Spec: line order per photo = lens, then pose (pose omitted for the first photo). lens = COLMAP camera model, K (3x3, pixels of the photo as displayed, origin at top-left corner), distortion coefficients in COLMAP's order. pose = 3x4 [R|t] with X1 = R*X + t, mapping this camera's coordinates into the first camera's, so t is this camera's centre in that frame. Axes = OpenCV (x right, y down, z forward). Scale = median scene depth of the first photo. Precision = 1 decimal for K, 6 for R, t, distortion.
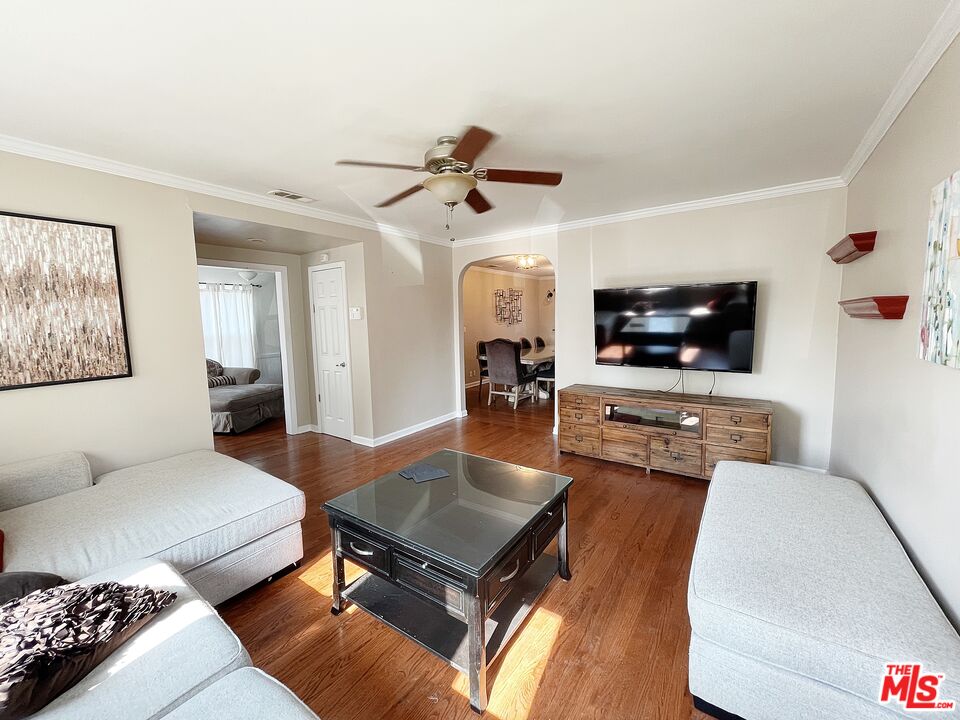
lens RADIAL K [[389.4, 0, 482.9], [0, 389.4, 360.1], [0, 0, 1]] dist [0.001554, 0.000214]
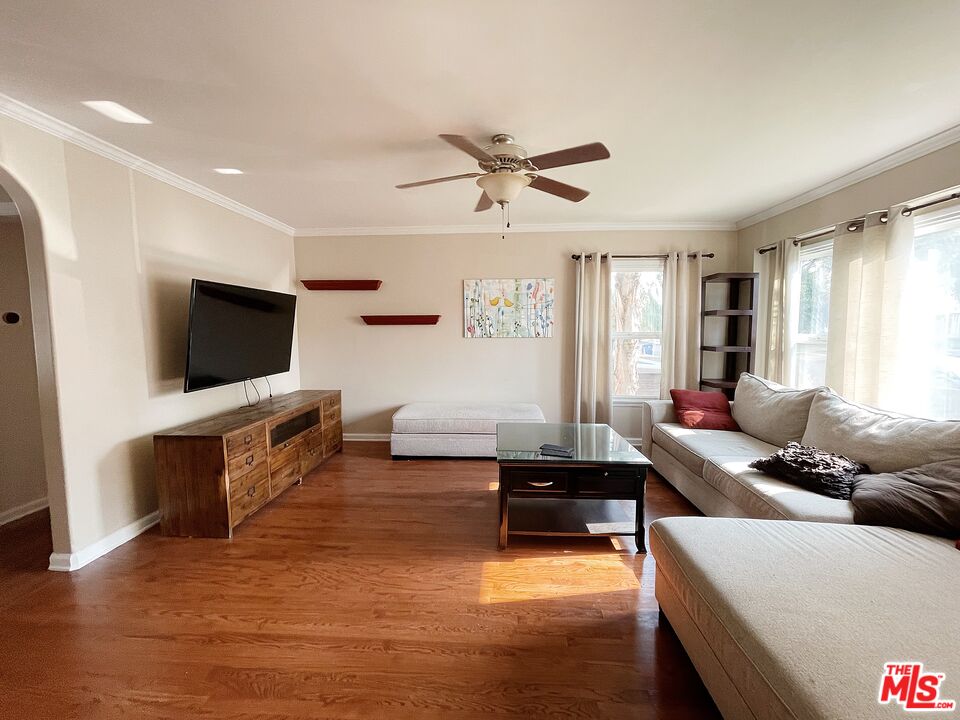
lens RADIAL K [[389.4, 0, 477.9], [0, 389.4, 358.4], [0, 0, 1]] dist [0.001554, 0.000214]
pose [[-0.524683, -0.051804, 0.849720, -0.572700], [0.102600, 0.987023, 0.123528, -0.083476], [-0.845092, 0.151995, -0.512559, 1.016790]]
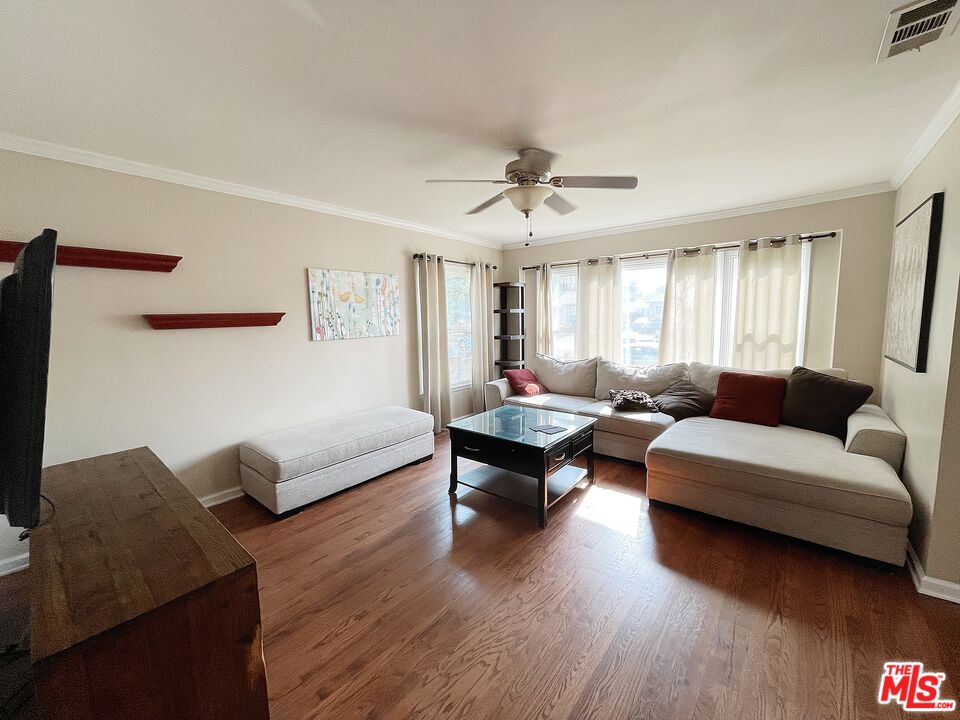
lens RADIAL K [[389.4, 0, 478.5], [0, 389.4, 356.5], [0, 0, 1]] dist [0.001554, 0.000214]
pose [[-0.996913, 0.023735, 0.074838, -0.002105], [0.039110, 0.976651, 0.211241, -0.151991], [-0.068077, 0.213516, -0.974565, 1.344741]]
